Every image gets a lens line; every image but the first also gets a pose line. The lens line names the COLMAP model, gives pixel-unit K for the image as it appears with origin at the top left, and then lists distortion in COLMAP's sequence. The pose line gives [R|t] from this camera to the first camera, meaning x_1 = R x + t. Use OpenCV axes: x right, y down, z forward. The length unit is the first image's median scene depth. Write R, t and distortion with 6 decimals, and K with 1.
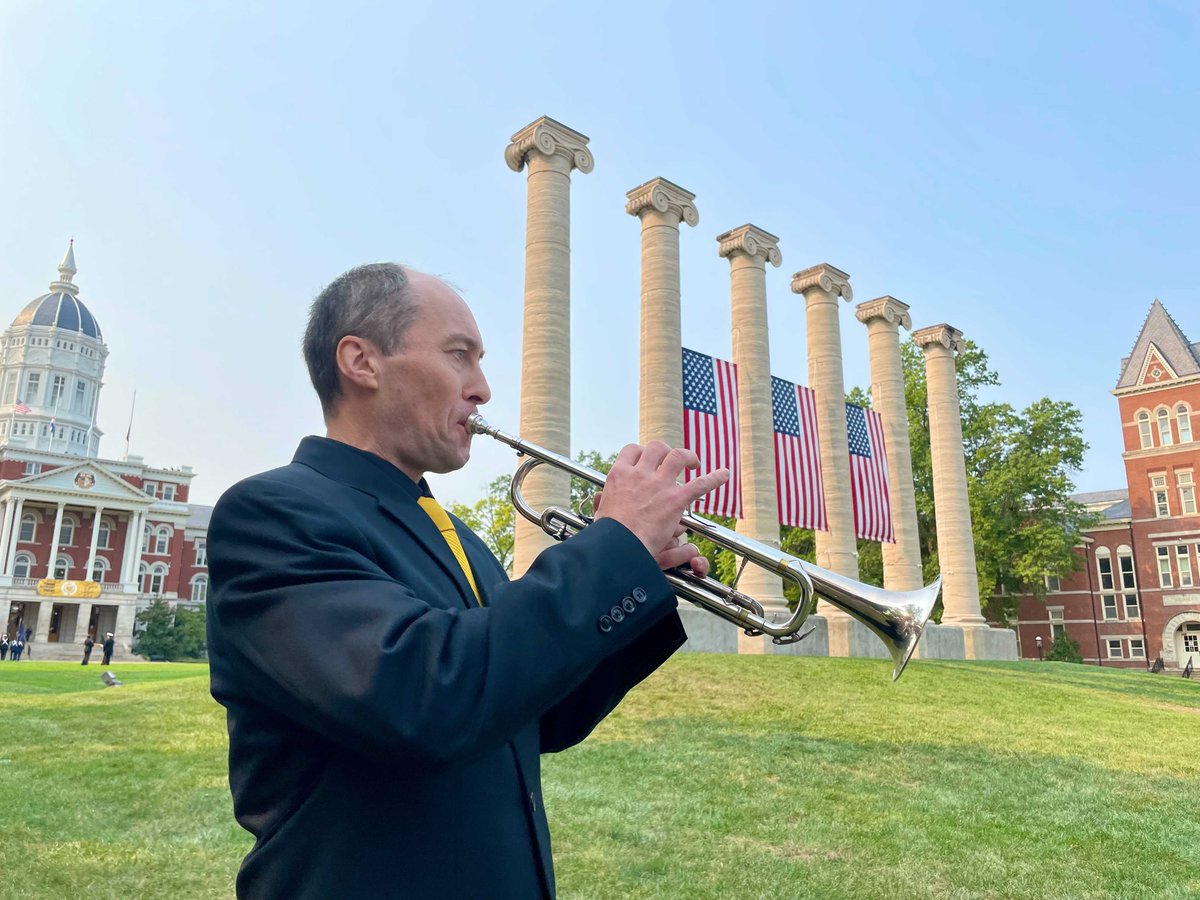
lens RADIAL K [[906.8, 0, 564.6], [0, 906.8, 447.5], [0, 0, 1]] dist [0.027853, 0.002166]
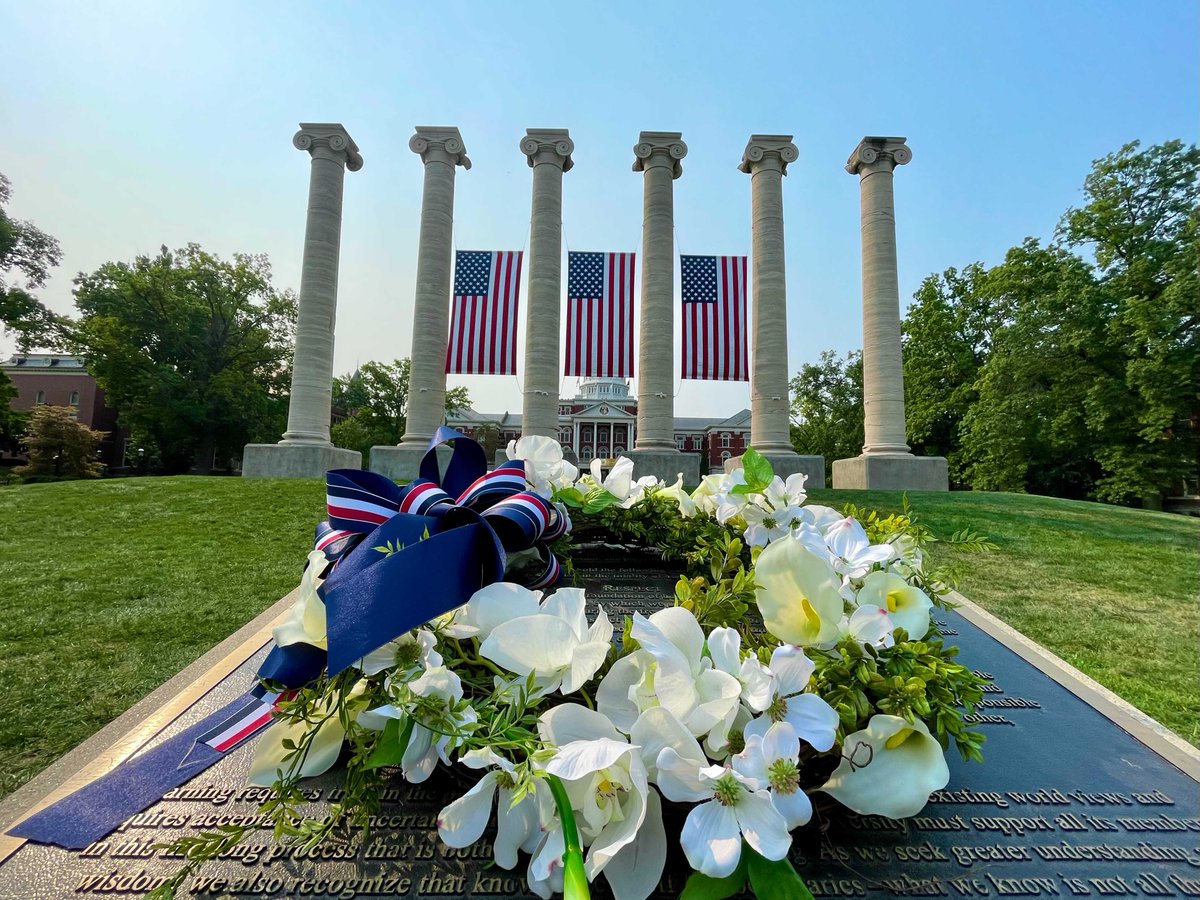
lens RADIAL K [[455.7, 0, 604.0], [0, 455.7, 429.2], [0, 0, 1]] dist [0.001373, -0.000116]
pose [[0.748835, -0.081919, -0.657674, 0.208239], [0.139814, 0.989525, 0.035940, 0.043467], [0.647841, -0.118865, 0.752444, 0.186739]]
